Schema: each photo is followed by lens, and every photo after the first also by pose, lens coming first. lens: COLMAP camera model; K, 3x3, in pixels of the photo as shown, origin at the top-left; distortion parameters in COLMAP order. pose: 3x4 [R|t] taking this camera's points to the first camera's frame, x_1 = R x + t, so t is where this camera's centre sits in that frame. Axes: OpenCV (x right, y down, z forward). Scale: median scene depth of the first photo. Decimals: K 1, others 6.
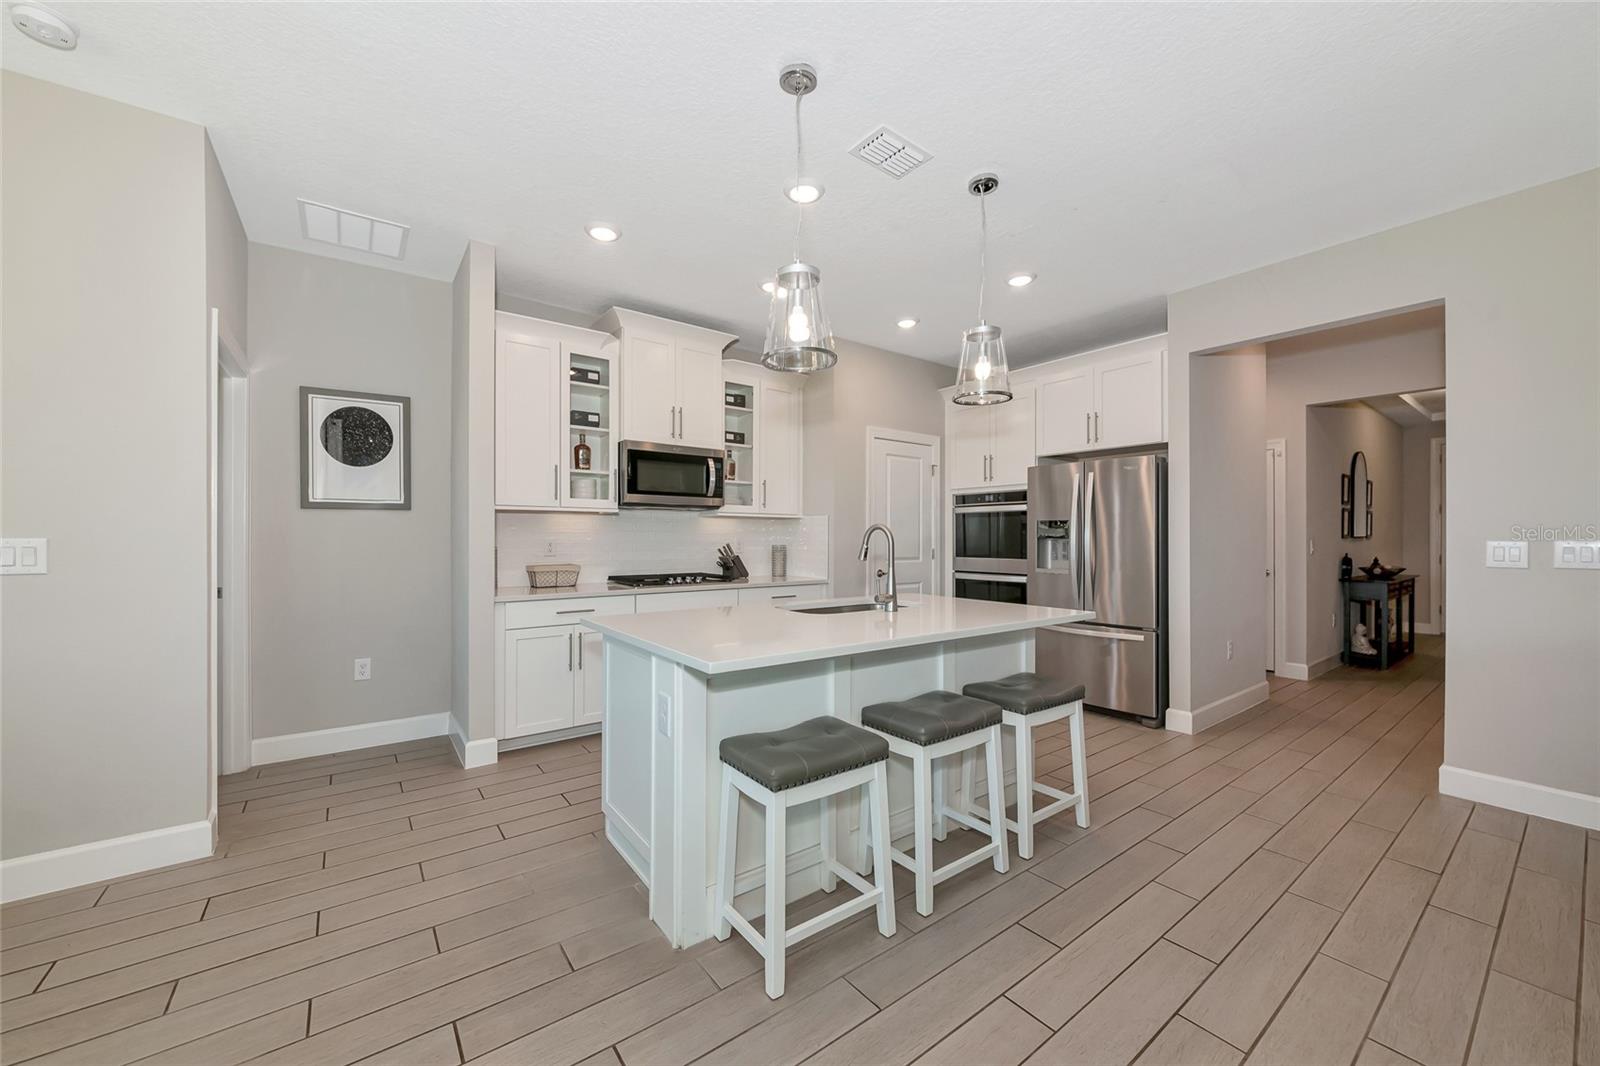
lens RADIAL K [[589.3, 0, 778.7], [0, 589.3, 543.7], [0, 0, 1]] dist [-0.000640, -0.000368]
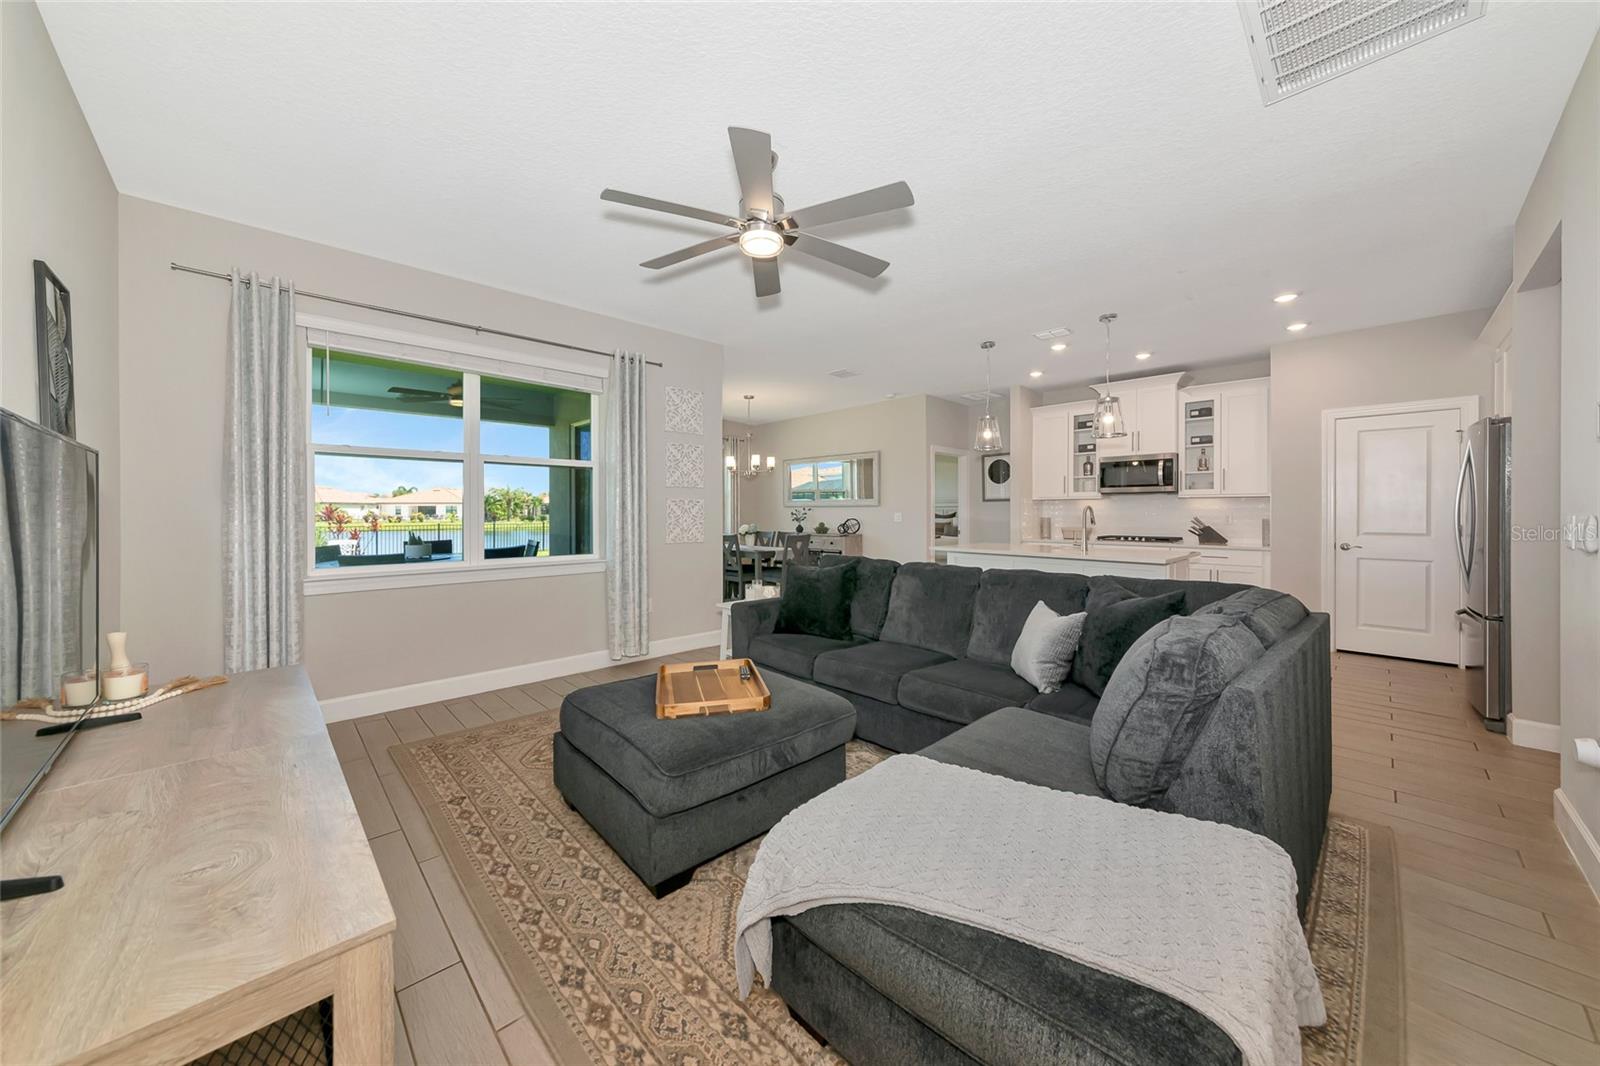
lens RADIAL K [[556.5, 0, 797.9], [0, 556.5, 515.4], [0, 0, 1]] dist [0.000377, -0.000045]
pose [[0.146597, 0.001859, -0.989195, 1.161864], [-0.011925, 0.999929, 0.000112, 0.007422], [0.989124, 0.011780, 0.146609, -0.127900]]
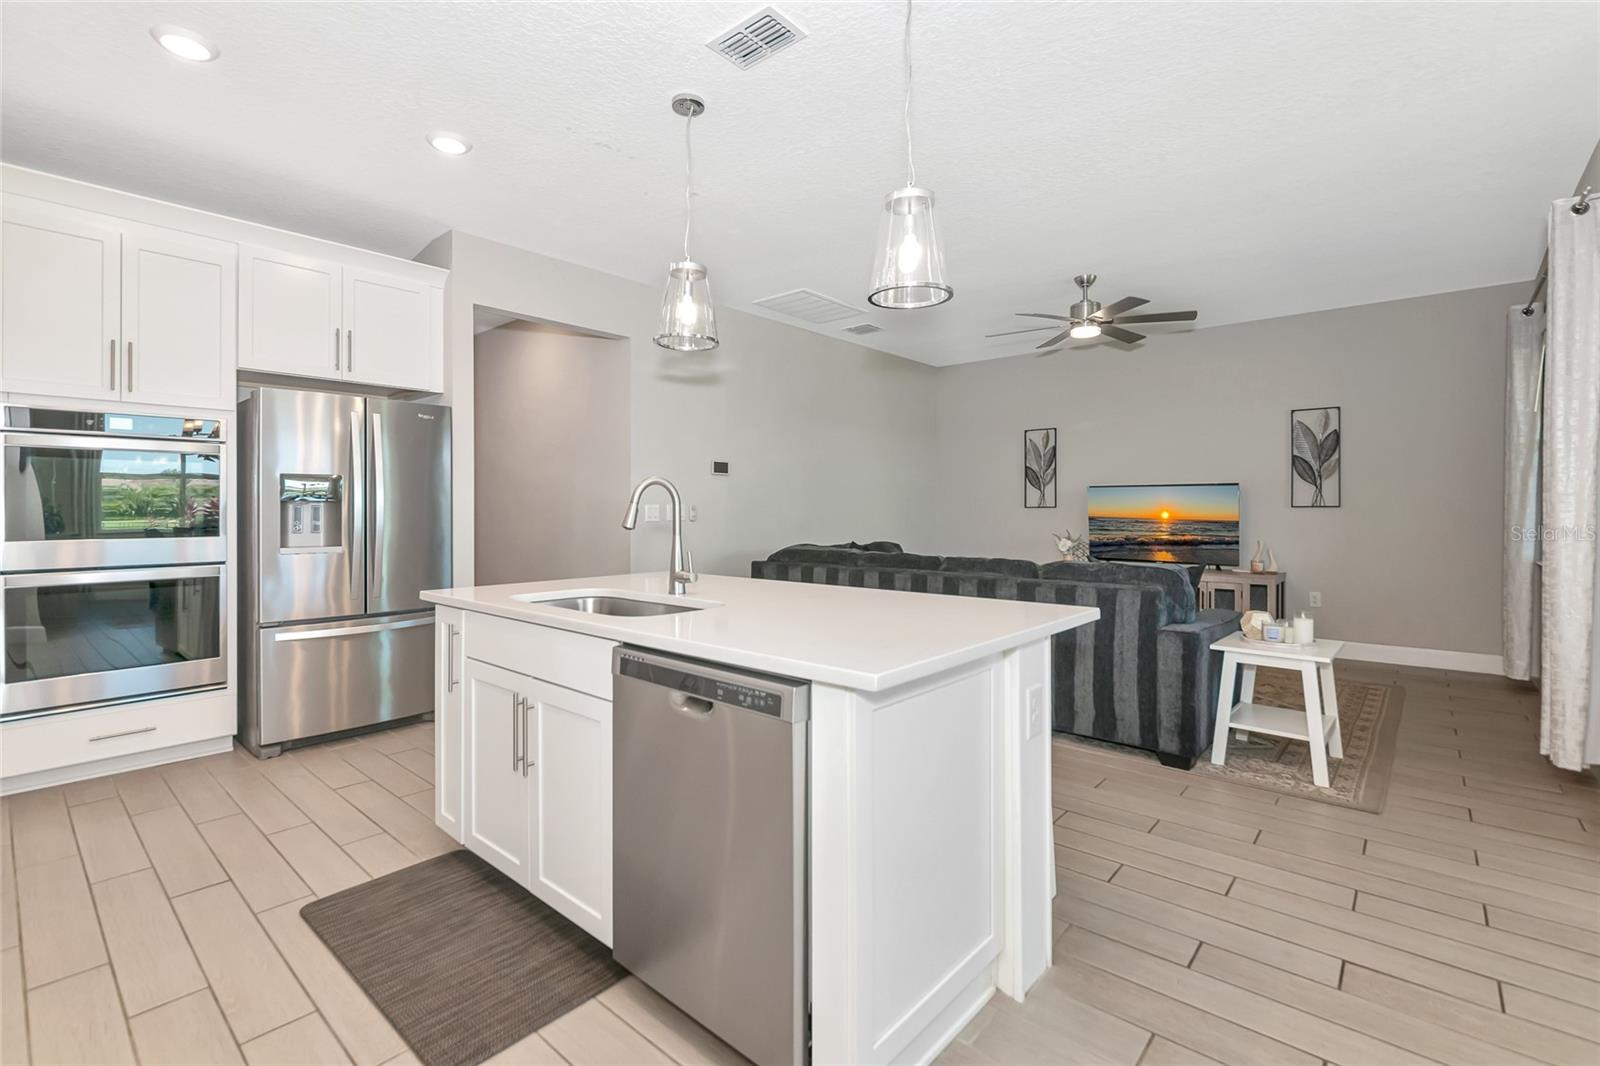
lens RADIAL K [[722.6, 0, 799.9], [0, 722.6, 517.2], [0, 0, 1]] dist [-0.001426, -0.000802]
pose [[-0.219643, -0.009546, 0.975534, -0.462822], [0.012331, 0.999845, 0.012560, 0.005886], [-0.975502, 0.014788, -0.219491, 0.644244]]
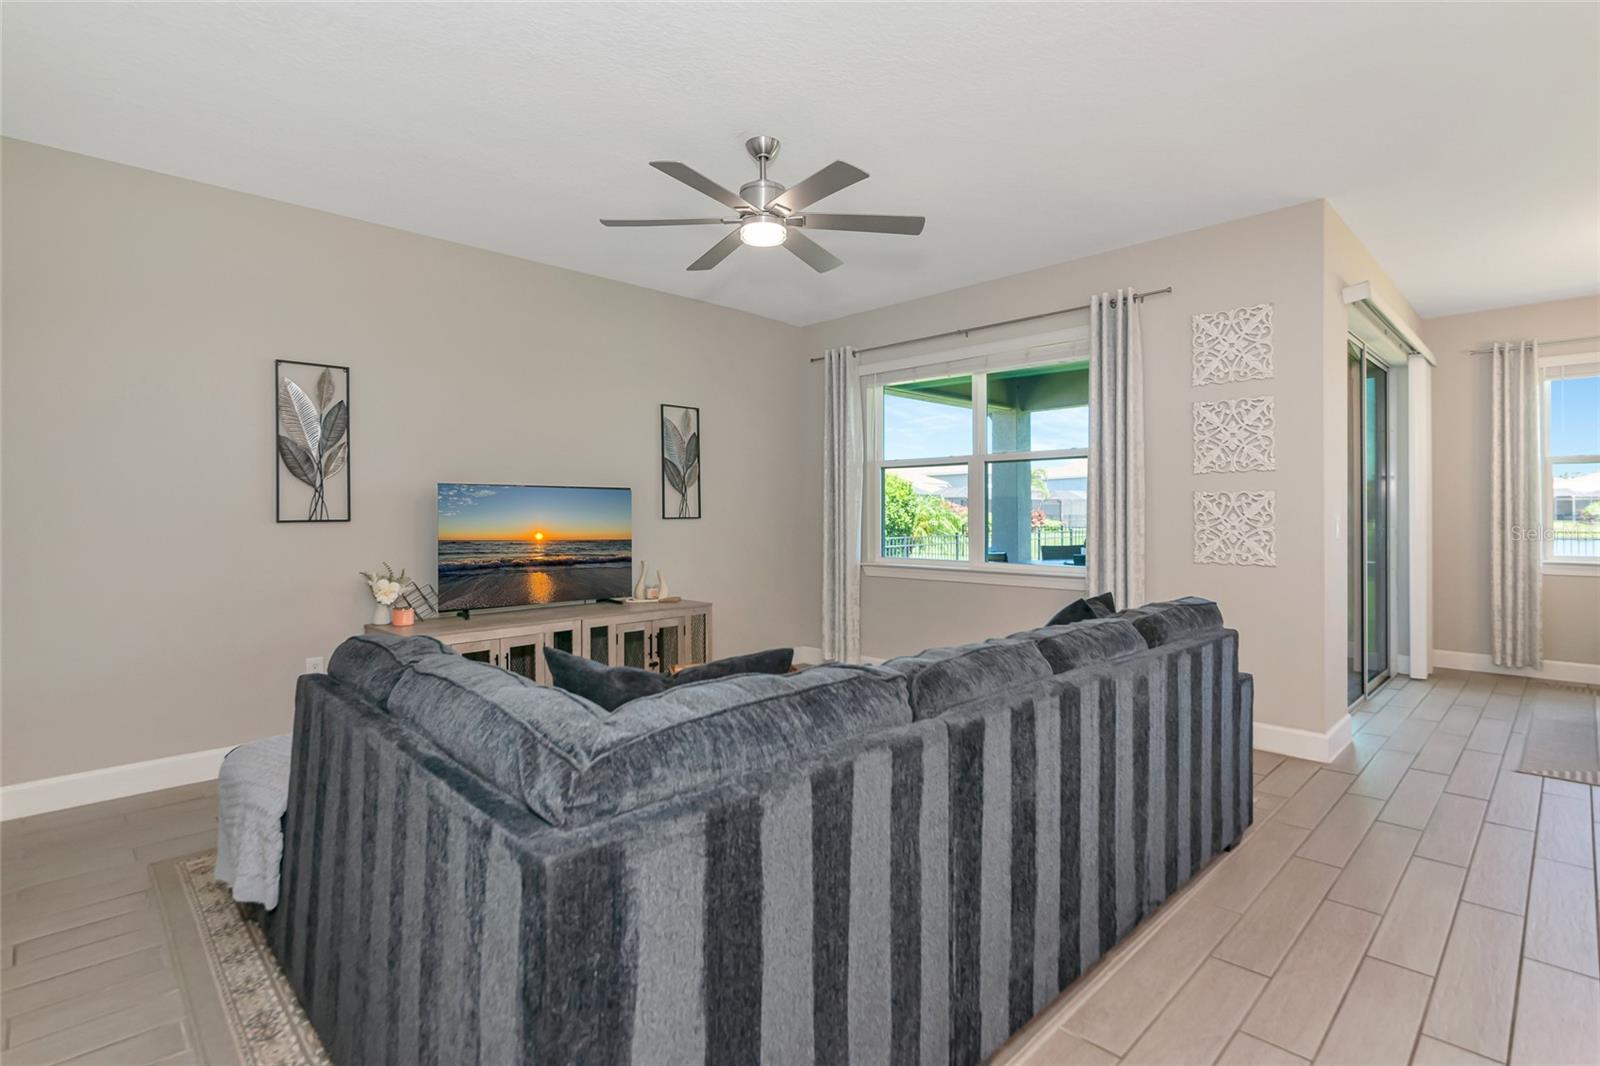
lens RADIAL K [[767.7, 0, 795.5], [0, 767.7, 508.1], [0, 0, 1]] dist [0.001440, -0.000465]
pose [[-0.987324, 0.000271, -0.158715, 0.656189], [-0.000430, 0.999990, 0.004385, -0.007668], [0.158715, 0.004398, -0.987315, 0.690804]]
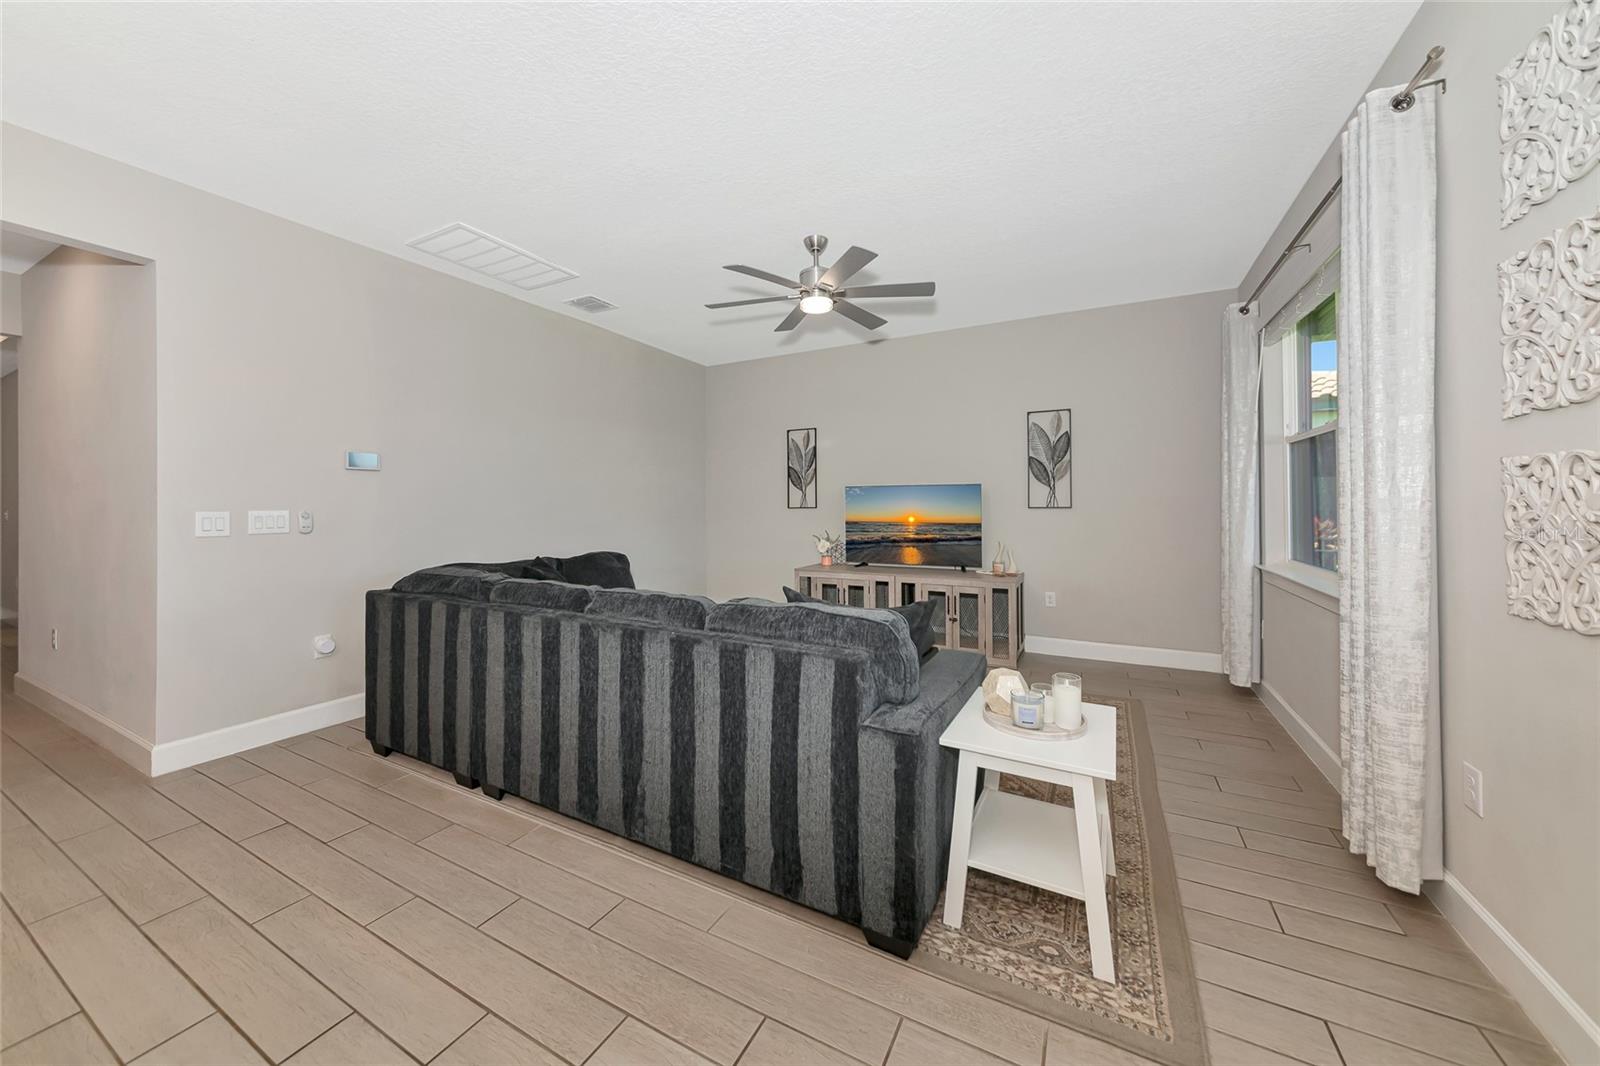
lens RADIAL K [[556.5, 0, 806.1], [0, 556.5, 507.7], [0, 0, 1]] dist [0.000377, -0.000045]
pose [[-0.444061, -0.003168, 0.895991, -0.099272], [0.016074, 0.999805, 0.011501, -0.004052], [-0.895852, 0.019509, -0.443924, 0.289462]]
